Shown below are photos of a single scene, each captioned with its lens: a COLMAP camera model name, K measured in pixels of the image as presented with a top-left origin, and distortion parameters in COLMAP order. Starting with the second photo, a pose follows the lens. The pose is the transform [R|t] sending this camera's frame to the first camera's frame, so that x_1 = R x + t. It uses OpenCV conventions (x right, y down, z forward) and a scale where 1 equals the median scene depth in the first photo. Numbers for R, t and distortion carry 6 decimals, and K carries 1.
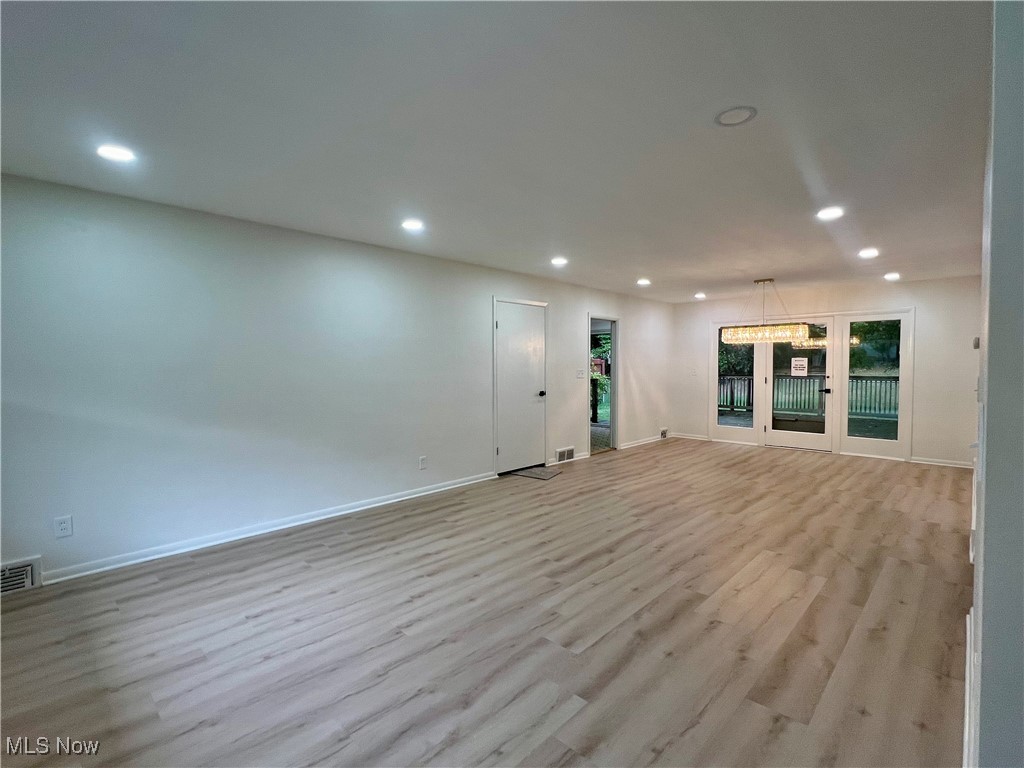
lens RADIAL K [[479.1, 0, 516.6], [0, 479.1, 380.0], [0, 0, 1]] dist [0.004013, 0.000624]
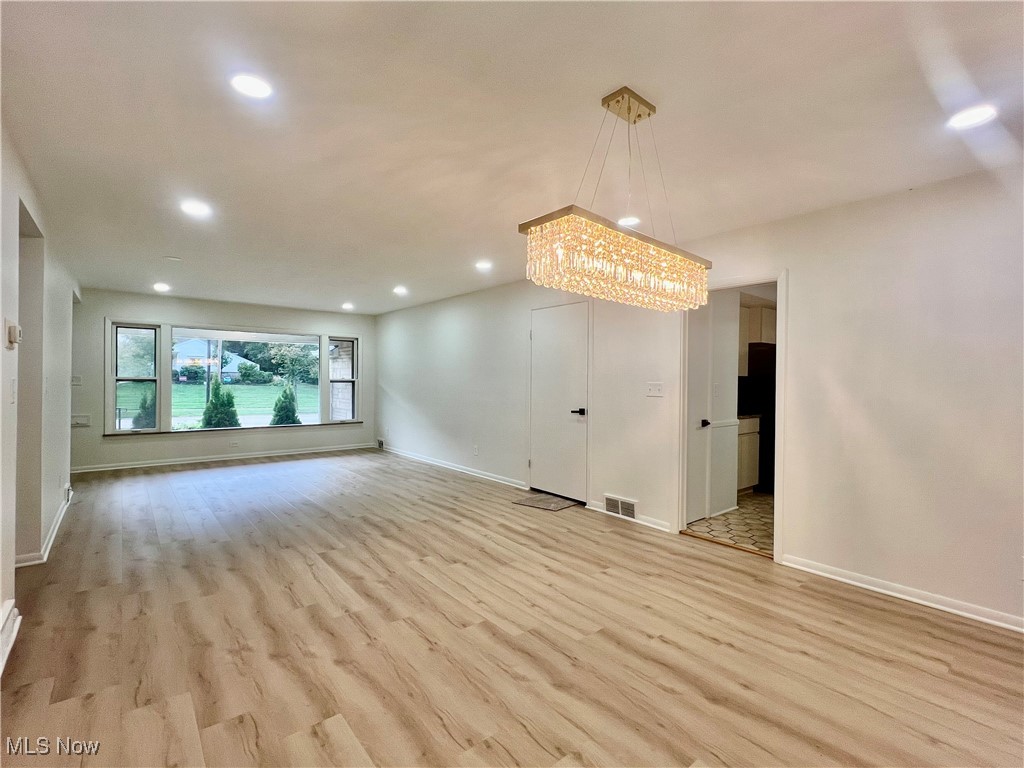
lens RADIAL K [[479.1, 0, 515.0], [0, 479.1, 373.7], [0, 0, 1]] dist [0.004013, 0.000624]
pose [[-0.122388, -0.013451, -0.992391, 0.745011], [-0.039470, 0.999183, -0.008675, -0.020435], [0.991697, 0.038108, -0.122819, 0.859482]]
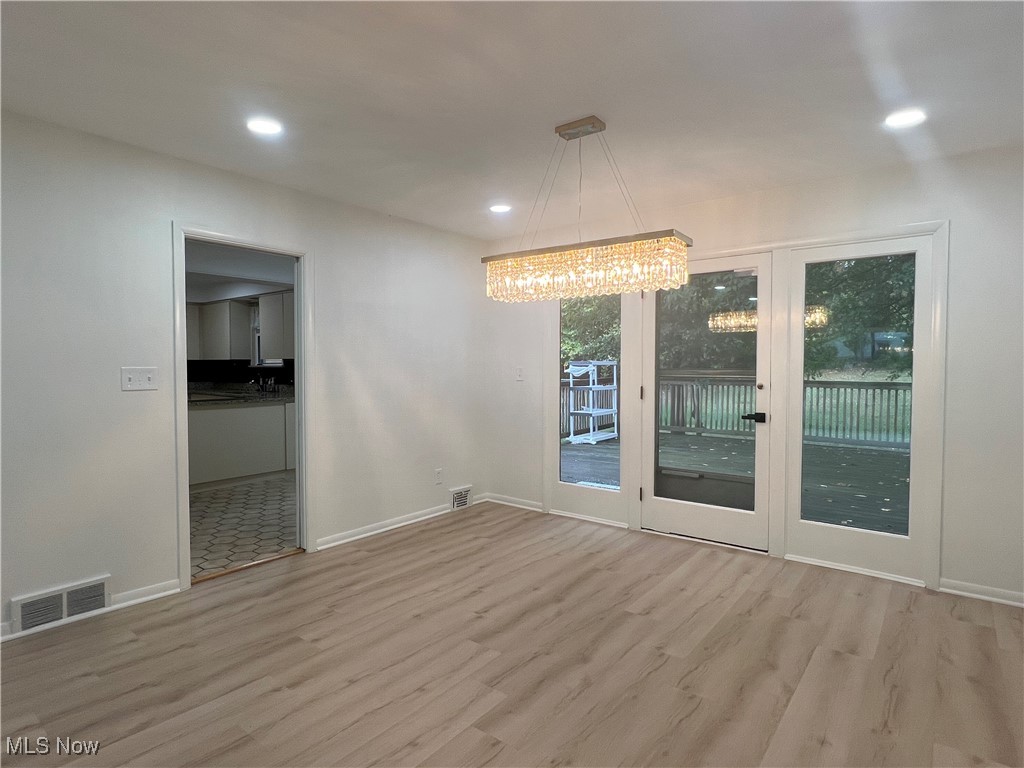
lens RADIAL K [[556.5, 0, 502.6], [0, 556.5, 389.1], [0, 0, 1]] dist [-0.009746, -0.000880]
pose [[0.995365, -0.001473, 0.096155, 0.363422], [0.000780, 0.999973, 0.007241, -0.007865], [-0.096164, -0.007133, 0.995340, 0.513697]]
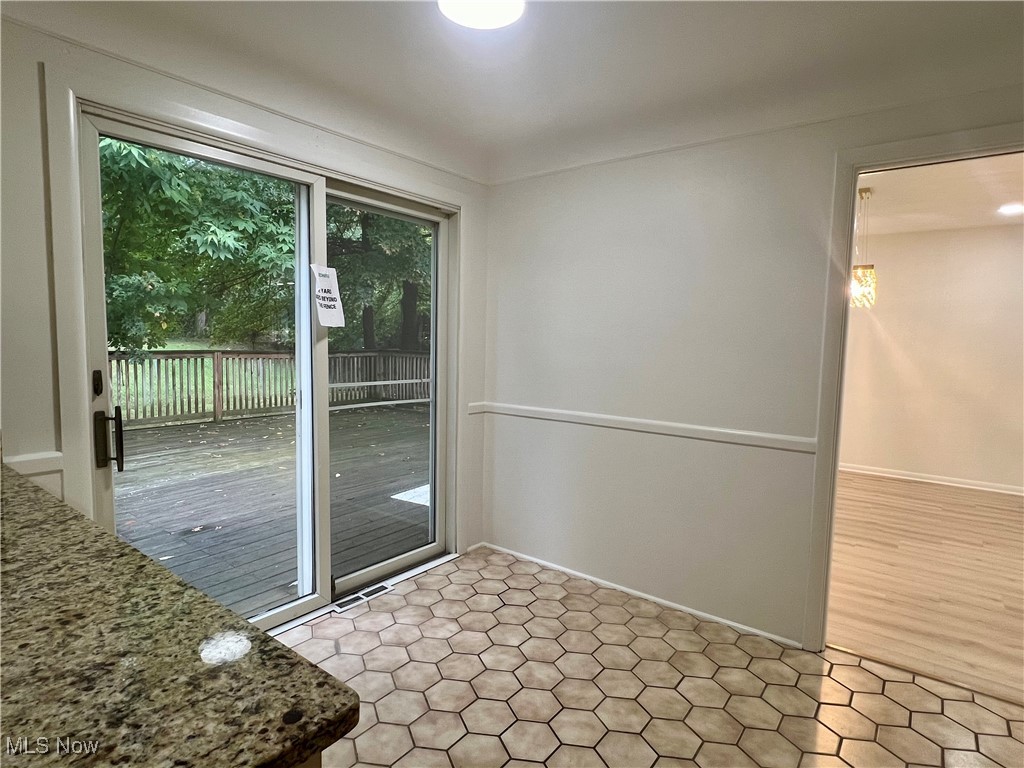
lens RADIAL K [[556.5, 0, 510.8], [0, 556.5, 380.4], [0, 0, 1]] dist [-0.009746, -0.000880]
pose [[-0.100573, -0.085467, 0.991252, -0.088456], [0.025833, 0.995743, 0.088475, -0.048337], [-0.994594, 0.034505, -0.097937, 1.295874]]
